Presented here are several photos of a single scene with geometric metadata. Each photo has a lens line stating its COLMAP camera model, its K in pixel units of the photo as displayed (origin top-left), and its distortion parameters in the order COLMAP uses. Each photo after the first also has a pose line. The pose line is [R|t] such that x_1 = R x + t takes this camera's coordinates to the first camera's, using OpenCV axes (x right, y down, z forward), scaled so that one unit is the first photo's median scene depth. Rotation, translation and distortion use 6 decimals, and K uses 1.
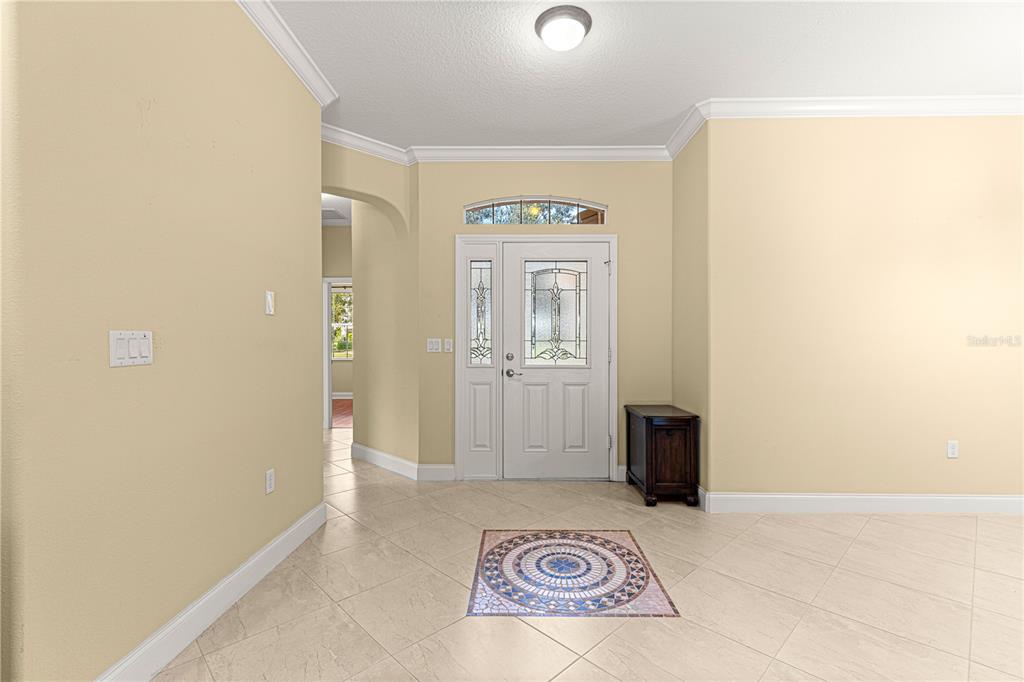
lens RADIAL K [[458.7, 0, 513.3], [0, 458.7, 343.3], [0, 0, 1]] dist [0.001965, -0.000510]
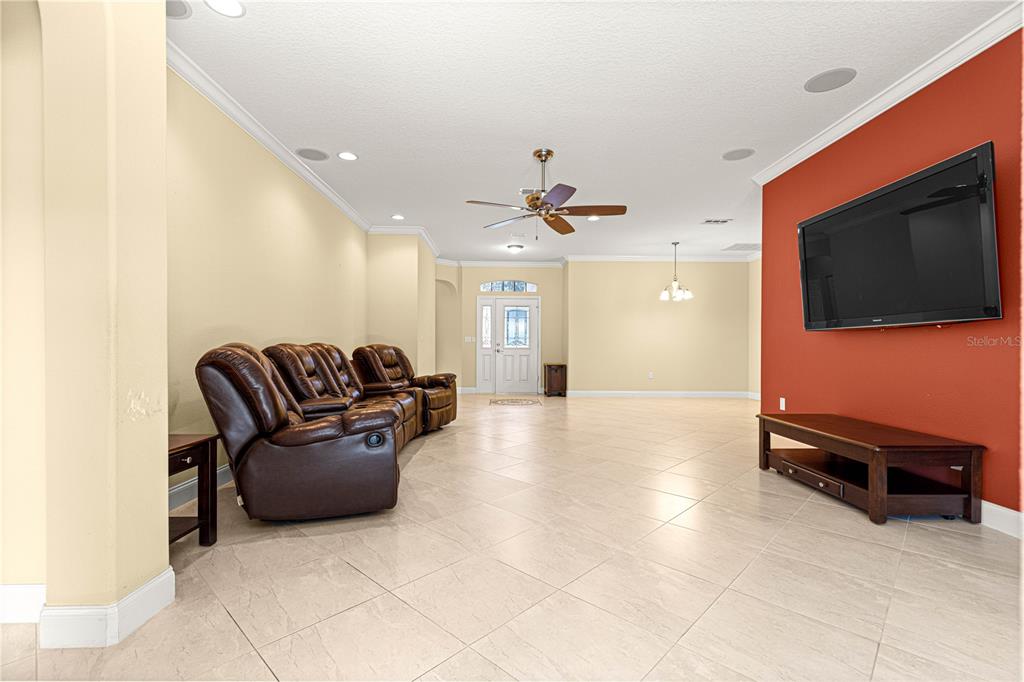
lens RADIAL K [[458.7, 0, 512.2], [0, 458.7, 341.6], [0, 0, 1]] dist [0.001965, -0.000510]
pose [[0.999043, 0.004229, 0.043528, -0.040798], [-0.004063, 0.999984, -0.003882, 0.023315], [-0.043544, 0.003702, 0.999045, -1.517273]]
